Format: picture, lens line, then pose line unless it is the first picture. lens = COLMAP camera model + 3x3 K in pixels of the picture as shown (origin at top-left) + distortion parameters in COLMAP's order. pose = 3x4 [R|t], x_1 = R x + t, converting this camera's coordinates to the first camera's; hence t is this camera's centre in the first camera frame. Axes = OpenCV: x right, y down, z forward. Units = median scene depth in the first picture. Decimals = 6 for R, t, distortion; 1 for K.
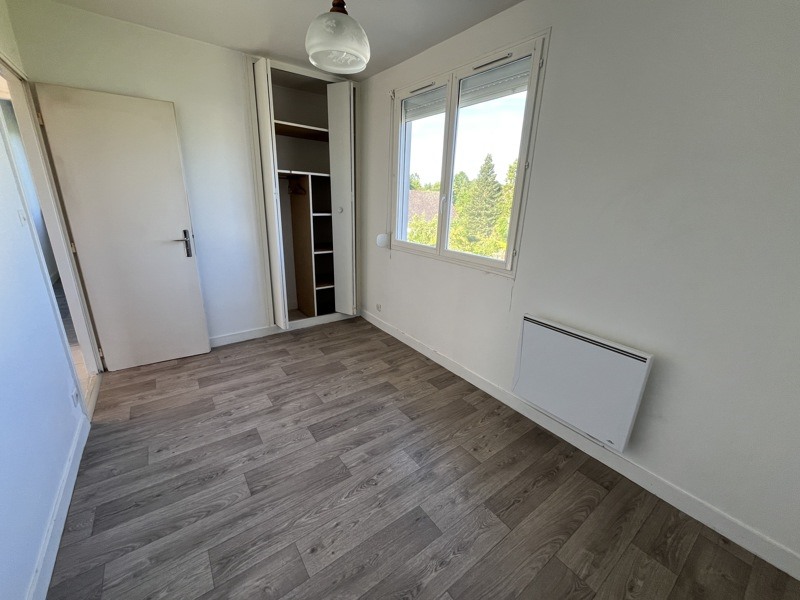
lens RADIAL K [[322.6, 0, 398.2], [0, 322.6, 298.6], [0, 0, 1]] dist [0.001870, 0.000084]
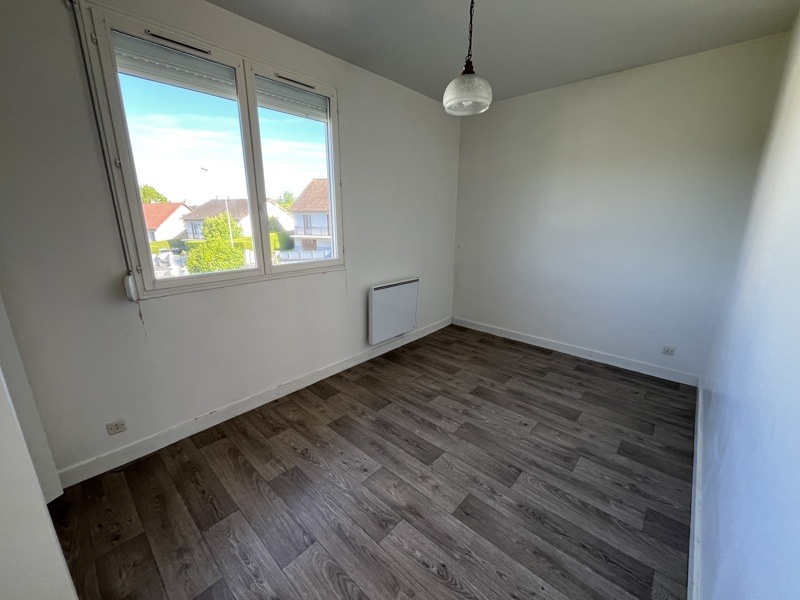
lens RADIAL K [[322.6, 0, 397.8], [0, 322.6, 300.1], [0, 0, 1]] dist [0.001870, 0.000084]
pose [[-0.194919, -0.277329, 0.940795, -1.059634], [0.285297, 0.901687, 0.324910, -0.353405], [-0.938409, 0.331737, -0.096635, 1.102981]]
